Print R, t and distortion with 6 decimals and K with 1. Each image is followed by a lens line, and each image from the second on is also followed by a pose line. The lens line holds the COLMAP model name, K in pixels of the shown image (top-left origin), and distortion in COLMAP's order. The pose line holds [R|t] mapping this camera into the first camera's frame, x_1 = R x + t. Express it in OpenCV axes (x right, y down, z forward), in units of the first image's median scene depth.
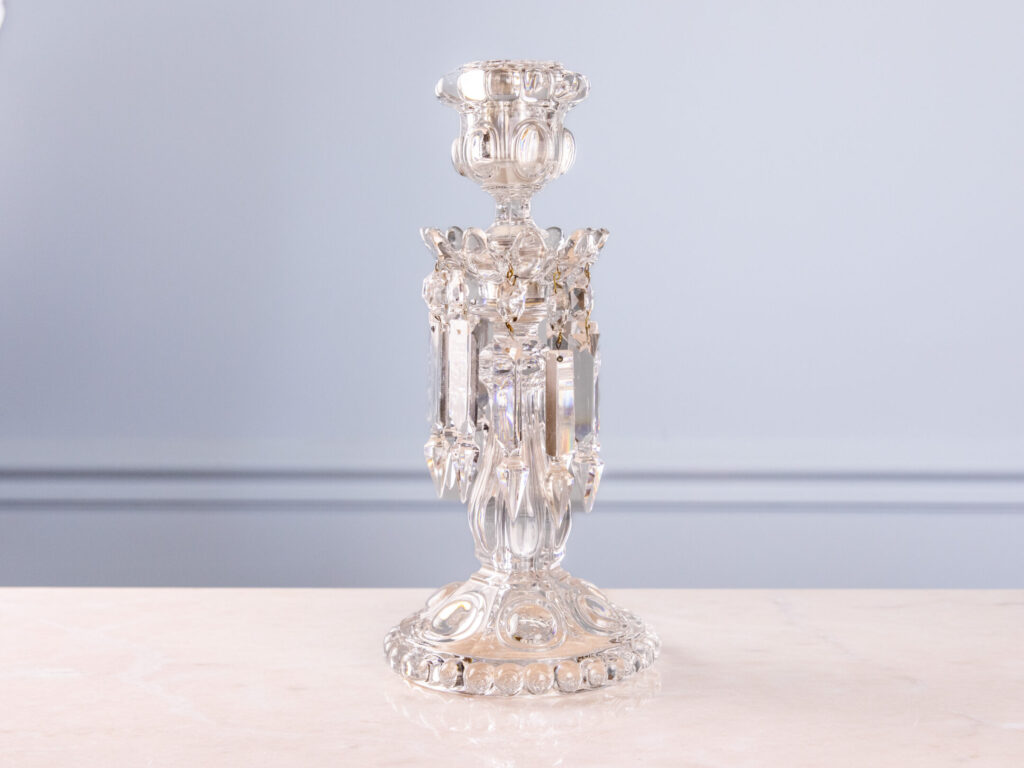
lens RADIAL K [[1663.5, 0, 512.4], [0, 1663.5, 393.6], [0, 0, 1]] dist [-0.004930, 0.000000]
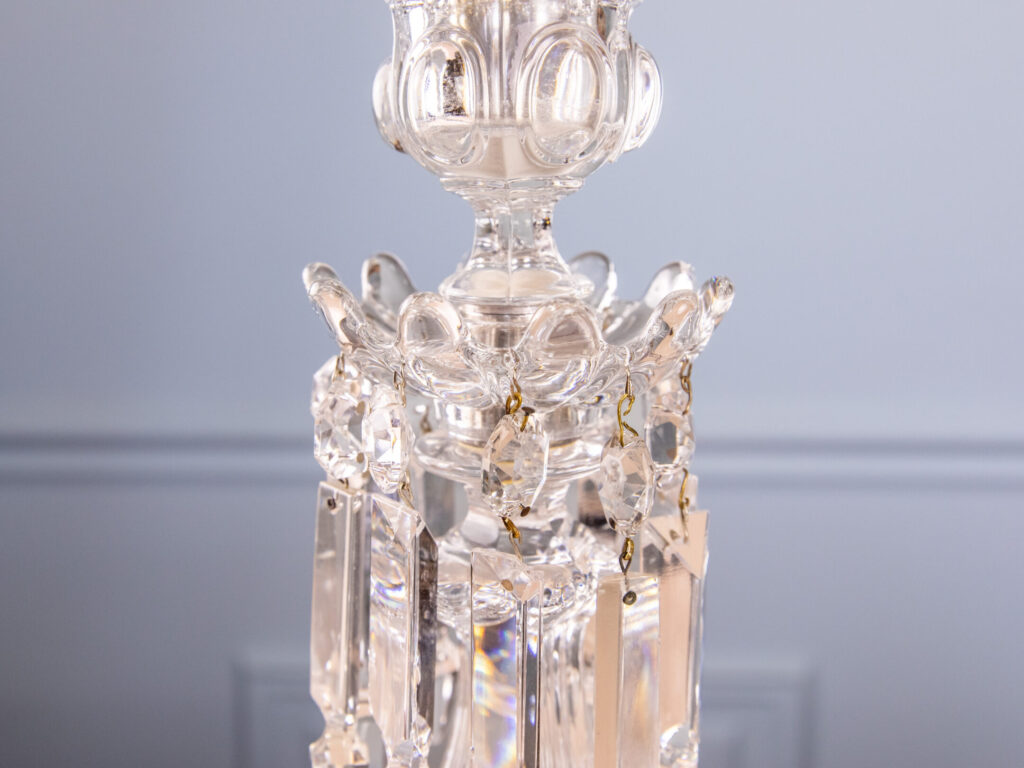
lens RADIAL K [[1663.5, 0, 485.1], [0, 1663.5, 405.6], [0, 0, 1]] dist [-0.004930, 0.000000]
pose [[0.999704, 0.001799, 0.024252, -0.018196], [-0.003568, 0.997318, 0.073100, -0.099165], [-0.024056, -0.073165, 0.997030, 0.575445]]
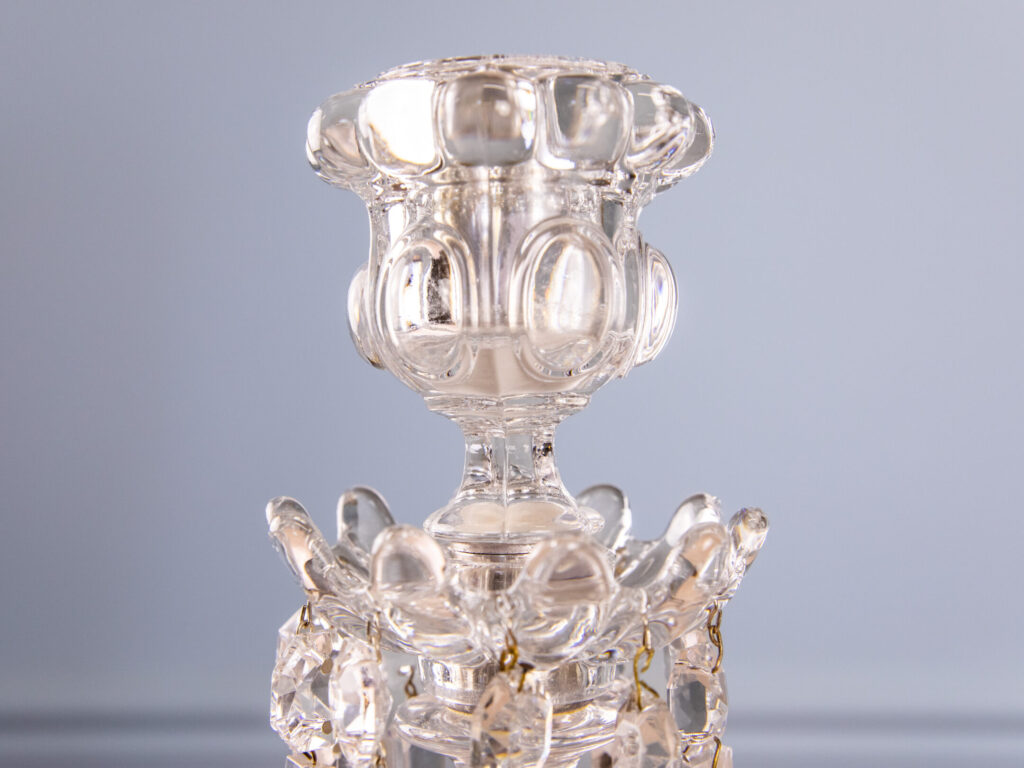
lens RADIAL K [[1782.6, 0, 492.3], [0, 1782.6, 364.9], [0, 0, 1]] dist [0.025556, 0.000000]
pose [[0.999808, -0.002202, 0.019449, -0.011789], [0.004130, 0.995015, -0.099637, -0.093490], [-0.019133, 0.099698, 0.994834, 0.611359]]
